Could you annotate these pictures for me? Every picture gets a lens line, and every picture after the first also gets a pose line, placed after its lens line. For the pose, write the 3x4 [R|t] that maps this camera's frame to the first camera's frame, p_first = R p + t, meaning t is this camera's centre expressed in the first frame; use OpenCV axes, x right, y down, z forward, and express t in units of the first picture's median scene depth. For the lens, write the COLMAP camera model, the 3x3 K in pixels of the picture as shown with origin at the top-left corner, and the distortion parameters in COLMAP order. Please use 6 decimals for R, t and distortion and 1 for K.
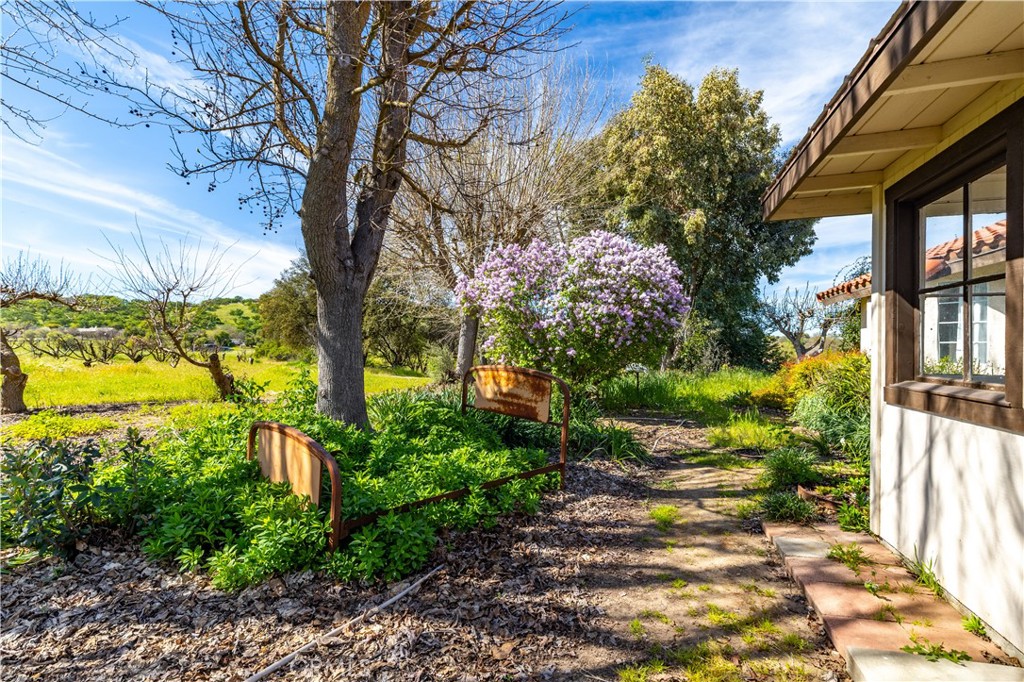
lens RADIAL K [[468.8, 0, 520.4], [0, 468.8, 345.9], [0, 0, 1]] dist [-0.000601, -0.000321]
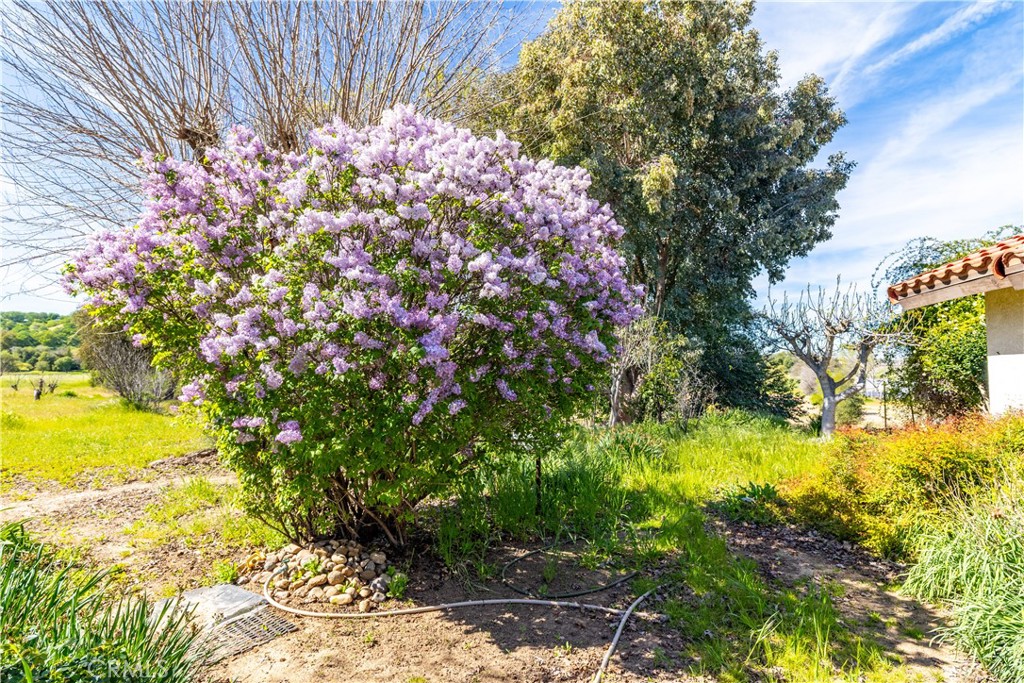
lens RADIAL K [[534.3, 0, 508.8], [0, 534.3, 330.7], [0, 0, 1]] dist [-0.004157, -0.000876]
pose [[0.997947, 0.000896, 0.064044, 0.122348], [0.003227, 0.997929, -0.064239, -0.018197], [-0.063969, 0.064314, 0.995877, 0.306590]]
